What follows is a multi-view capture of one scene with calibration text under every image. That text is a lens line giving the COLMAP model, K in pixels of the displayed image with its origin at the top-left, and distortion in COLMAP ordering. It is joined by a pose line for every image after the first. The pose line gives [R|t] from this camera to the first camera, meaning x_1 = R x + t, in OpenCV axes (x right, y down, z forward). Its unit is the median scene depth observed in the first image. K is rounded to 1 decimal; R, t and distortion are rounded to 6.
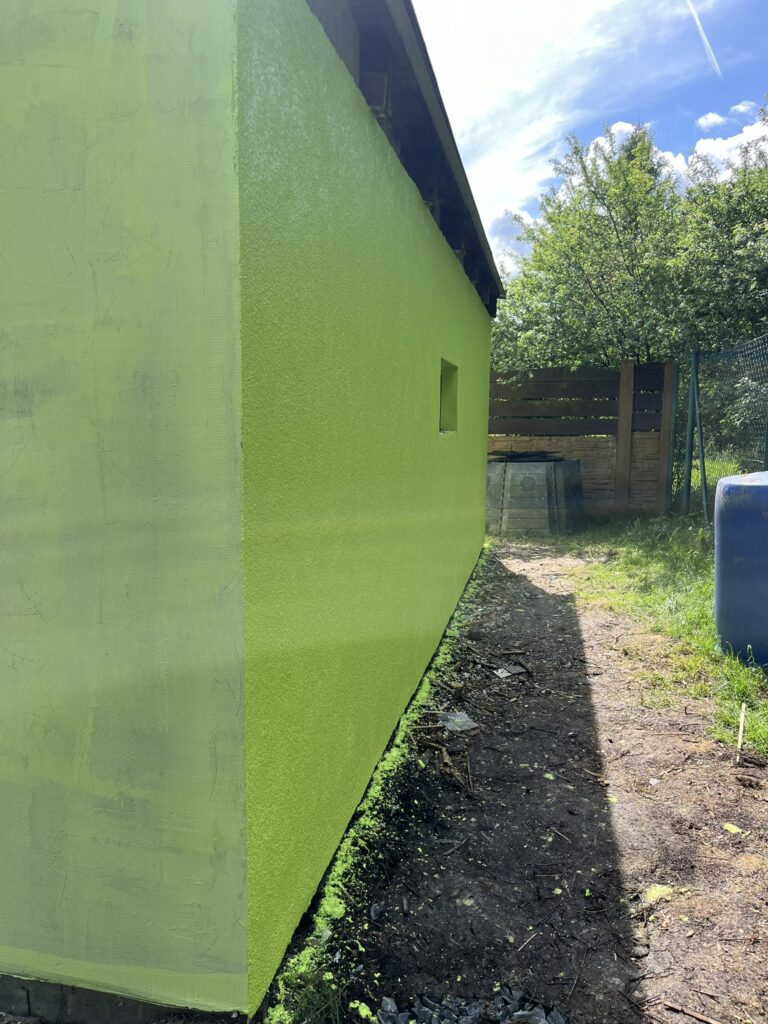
lens RADIAL K [[776.4, 0, 381.8], [0, 776.4, 520.8], [0, 0, 1]] dist [0.068345, -0.100792]
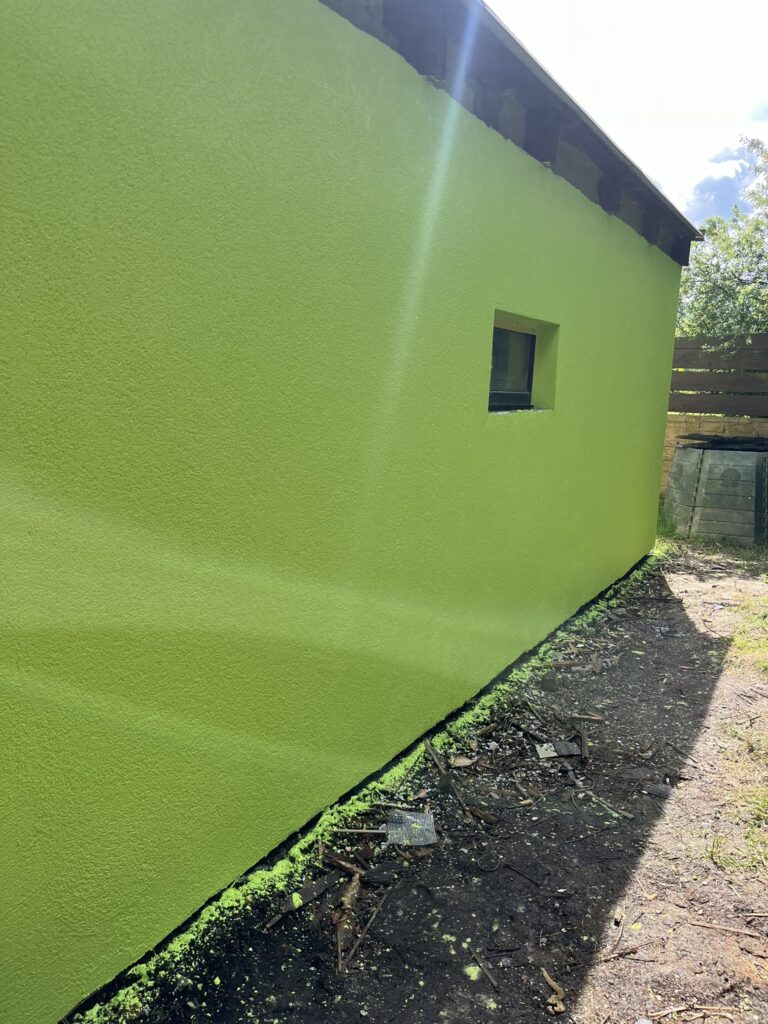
lens RADIAL K [[776.4, 0, 379.2], [0, 776.4, 502.3], [0, 0, 1]] dist [0.068345, -0.100792]
pose [[0.943625, 0.073157, -0.322831, 0.190293], [-0.068151, 0.997315, 0.026797, -0.034487], [0.323925, -0.003285, 0.946077, 0.230401]]
